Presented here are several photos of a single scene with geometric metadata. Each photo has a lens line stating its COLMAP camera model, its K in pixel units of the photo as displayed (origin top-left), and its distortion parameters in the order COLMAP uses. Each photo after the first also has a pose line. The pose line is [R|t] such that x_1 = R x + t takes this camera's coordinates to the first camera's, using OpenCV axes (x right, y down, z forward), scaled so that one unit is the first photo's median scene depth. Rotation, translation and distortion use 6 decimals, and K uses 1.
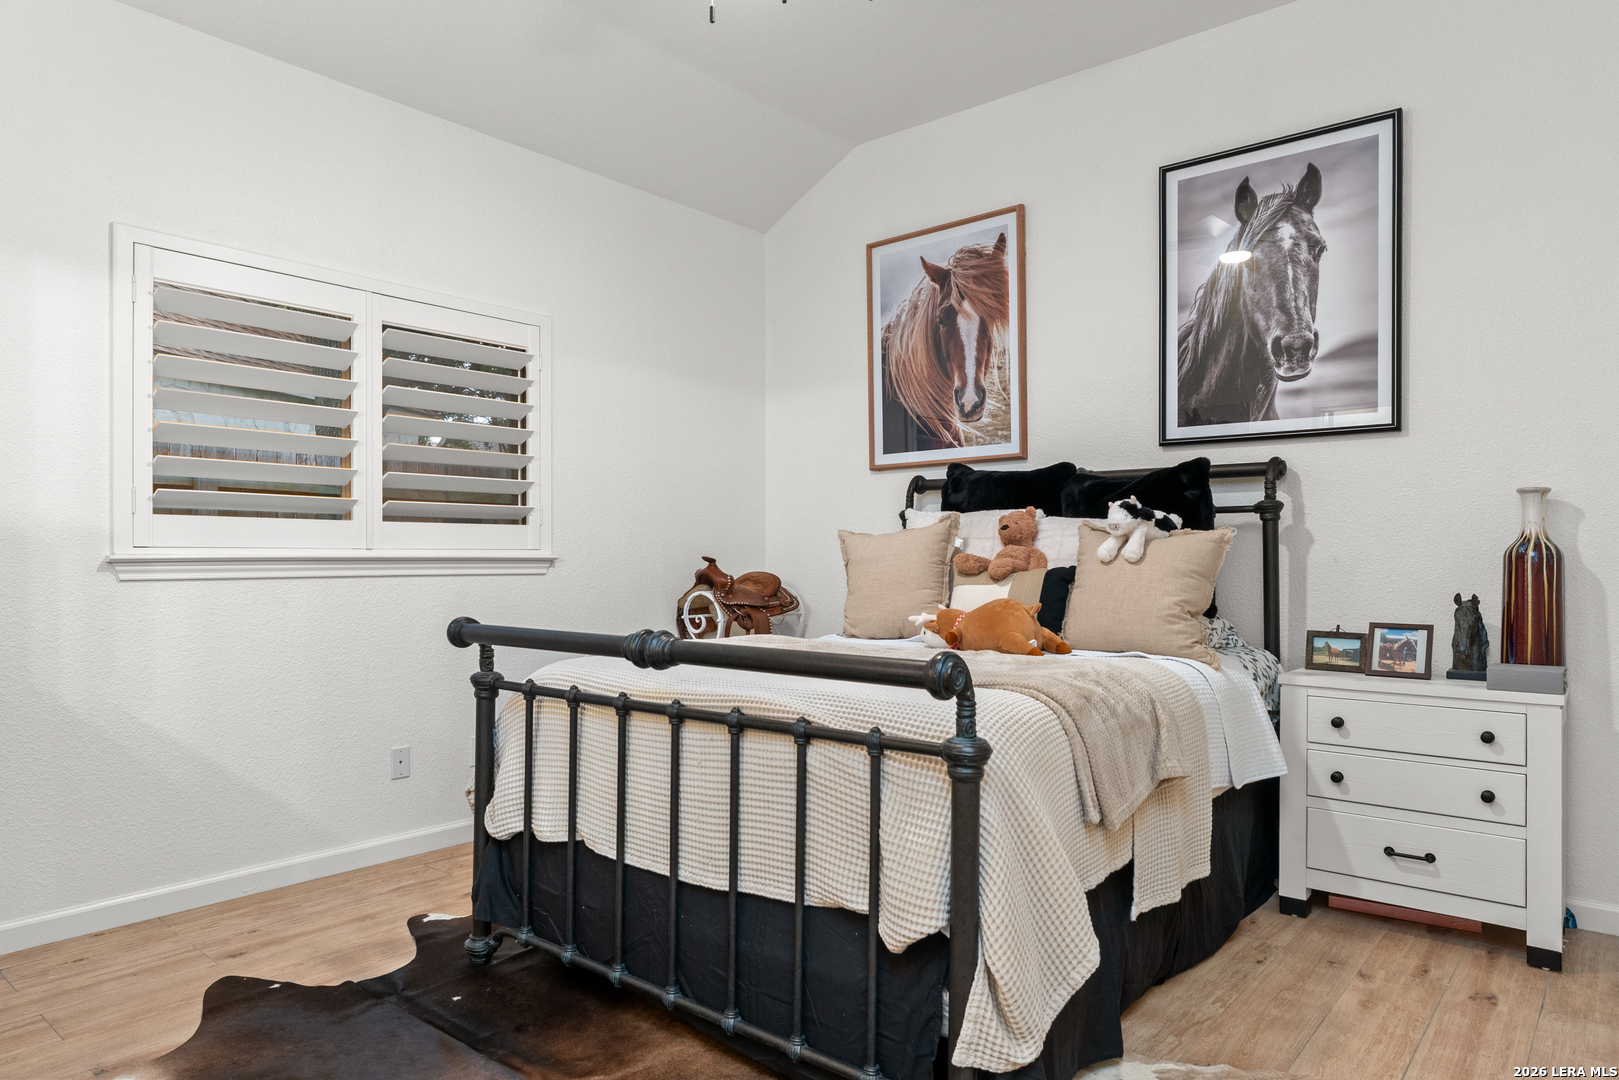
lens RADIAL K [[1004.2, 0, 808.0], [0, 1004.2, 552.3], [0, 0, 1]] dist [-0.000270, -0.005872]
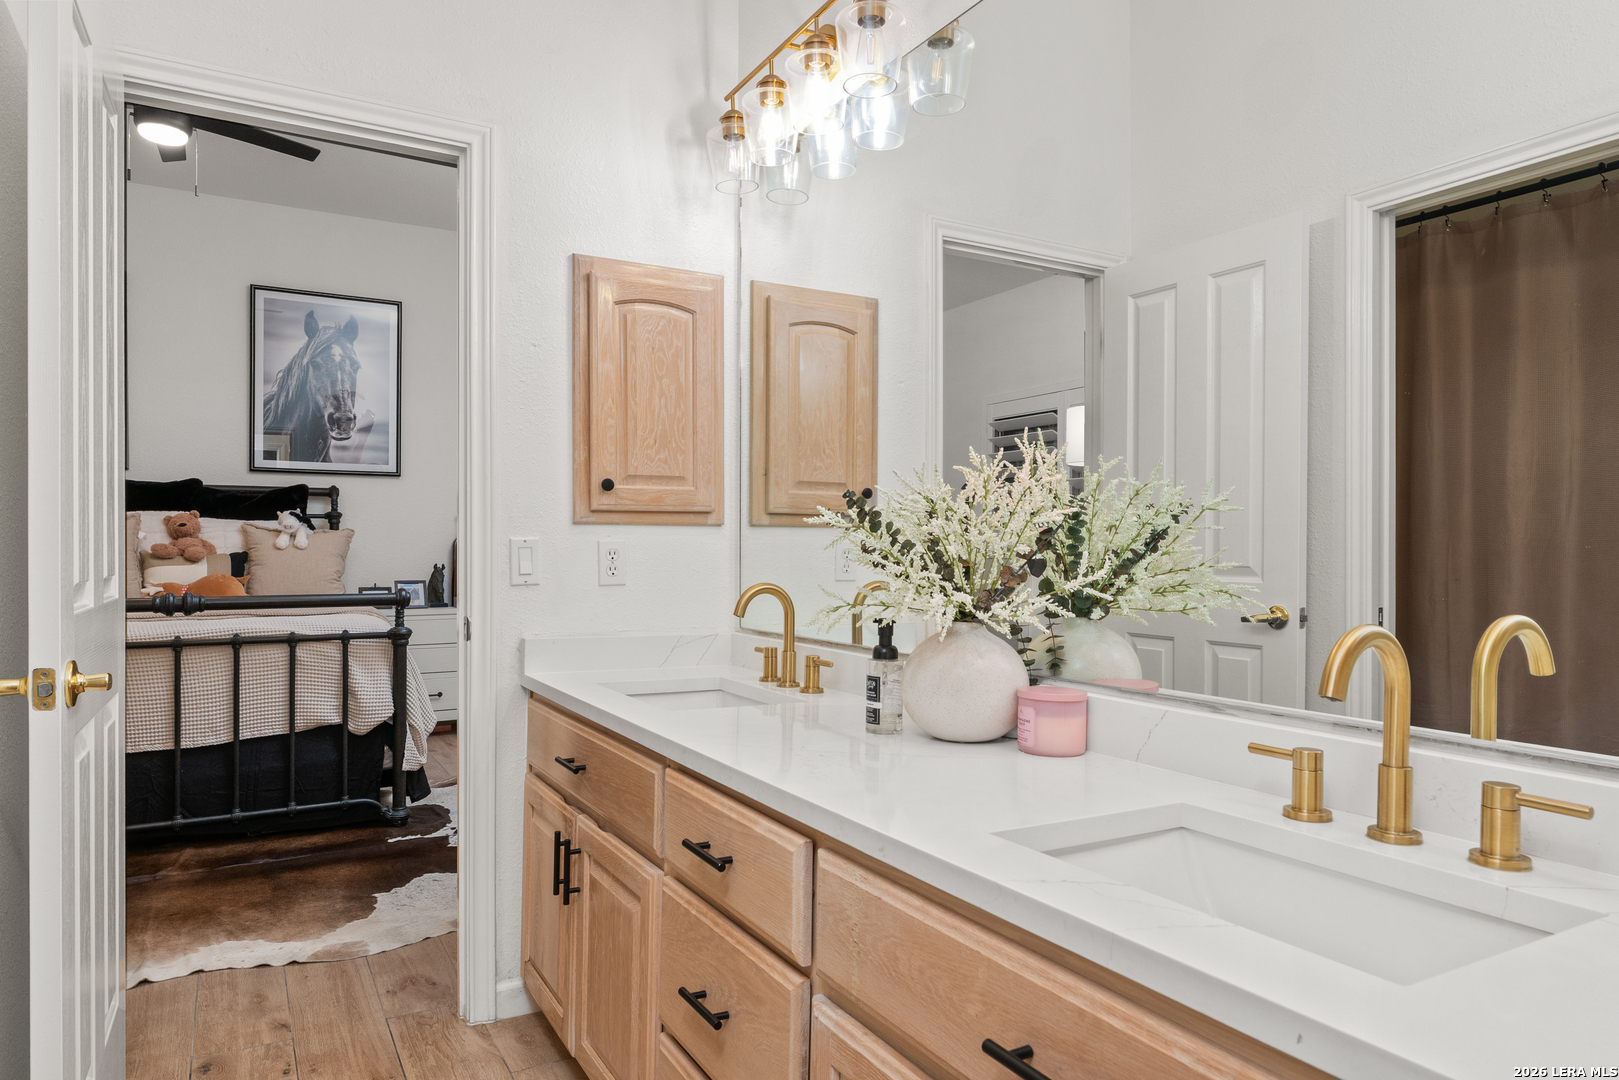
lens RADIAL K [[1004.2, 0, 808.0], [0, 1004.2, 552.3], [0, 0, 1]] dist [-0.000270, -0.005872]
pose [[0.337963, -0.009101, 0.941115, -0.842497], [-0.002224, 0.999943, 0.010468, -0.002966], [-0.941157, -0.005631, 0.337923, -0.309909]]
